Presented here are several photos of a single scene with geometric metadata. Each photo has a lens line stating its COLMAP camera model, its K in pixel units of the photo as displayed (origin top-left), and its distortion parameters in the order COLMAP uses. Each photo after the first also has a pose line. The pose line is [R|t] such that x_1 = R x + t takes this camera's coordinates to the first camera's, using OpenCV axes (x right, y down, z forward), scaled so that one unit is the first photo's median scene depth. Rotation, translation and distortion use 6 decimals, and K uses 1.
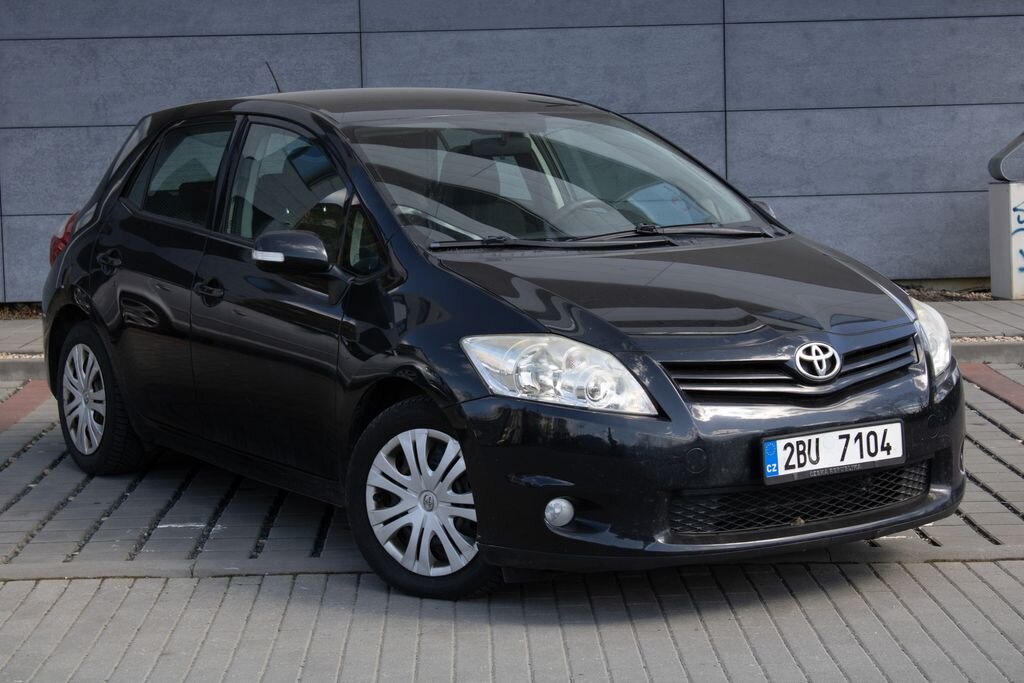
lens RADIAL K [[2270.9, 0, 512.0], [0, 2270.9, 341.5], [0, 0, 1]] dist [0.045728, 0.411991]
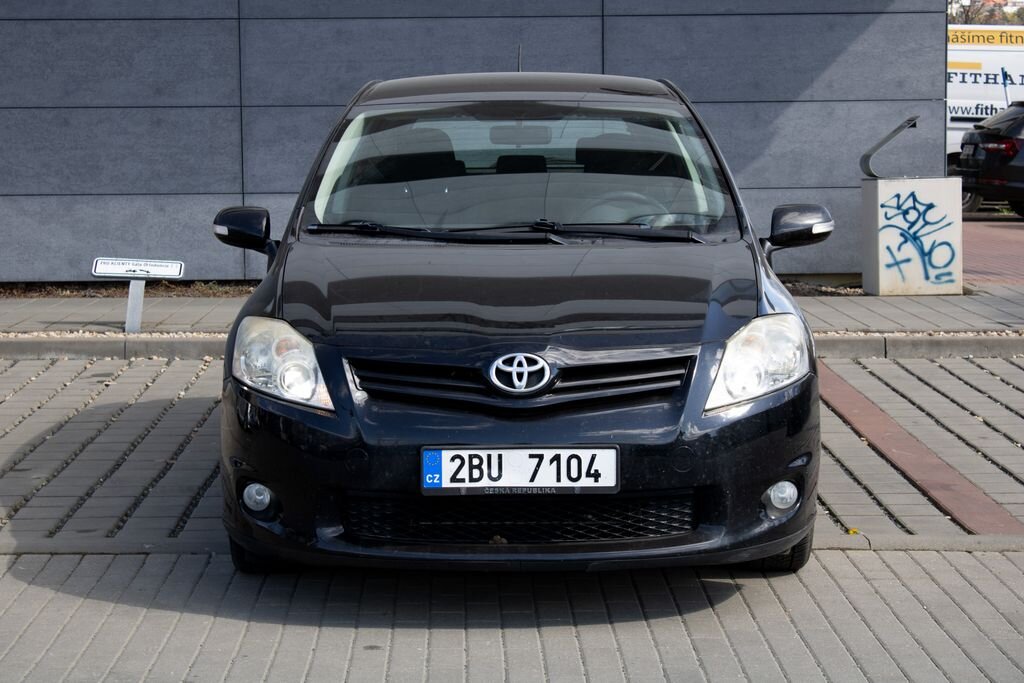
lens RADIAL K [[2270.9, 0, 512.0], [0, 2270.9, 341.5], [0, 0, 1]] dist [0.045728, 0.411991]
pose [[0.999880, 0.015474, 0.000614, 0.054944], [-0.015477, 0.999874, 0.003602, 0.000686], [-0.000558, -0.003611, 0.999993, -0.002321]]
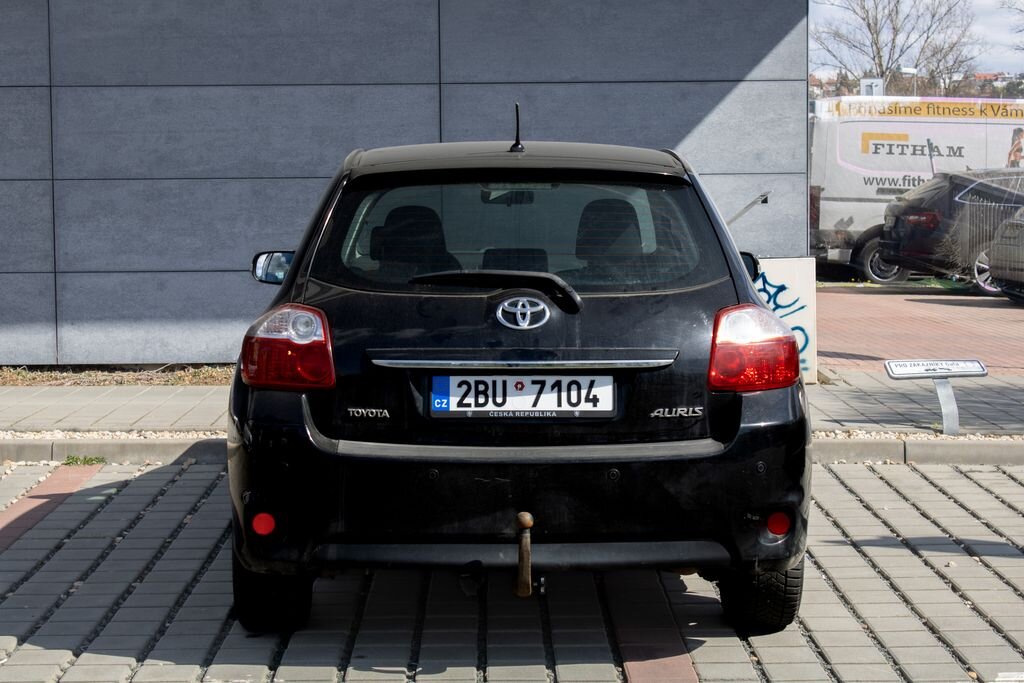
lens RADIAL K [[2134.7, 0, 512.0], [0, 2134.7, 341.5], [0, 0, 1]] dist [0.047152, 0.190685]
pose [[0.999805, 0.016637, -0.010682, 0.134414], [-0.016862, 0.999631, -0.021299, -0.015167], [0.010324, 0.021475, 0.999716, 0.121794]]
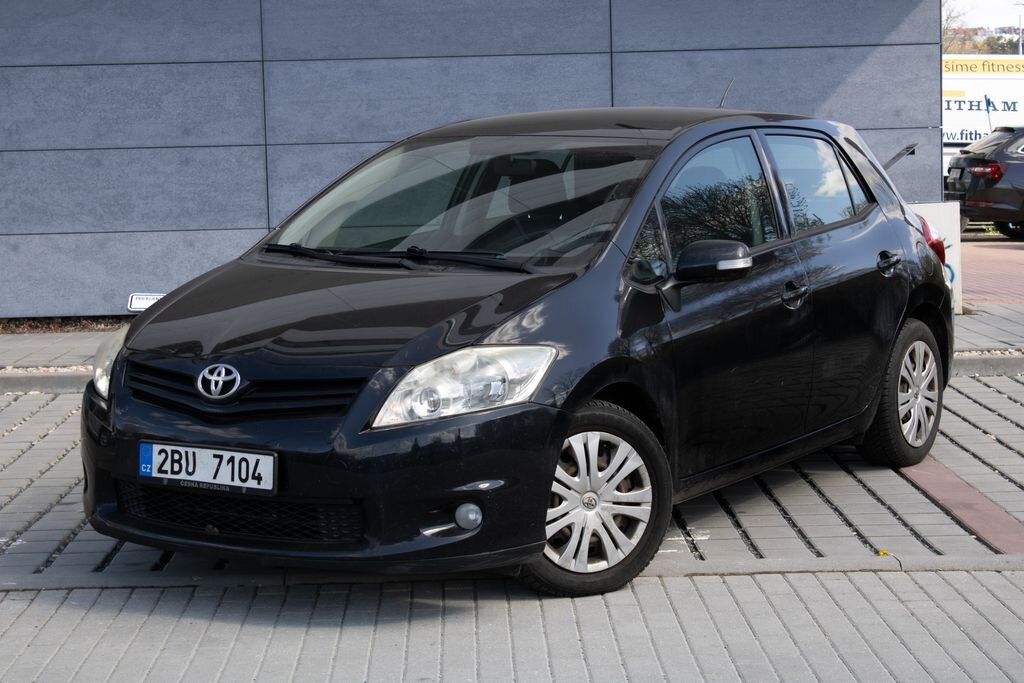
lens RADIAL K [[2150.8, 0, 512.0], [0, 2150.8, 341.5], [0, 0, 1]] dist [0.042244, 0.308902]
pose [[0.999999, -0.000989, -0.000244, 0.047811], [0.000987, 0.999987, -0.005095, -0.001968], [0.000249, 0.005095, 0.999987, 0.011499]]
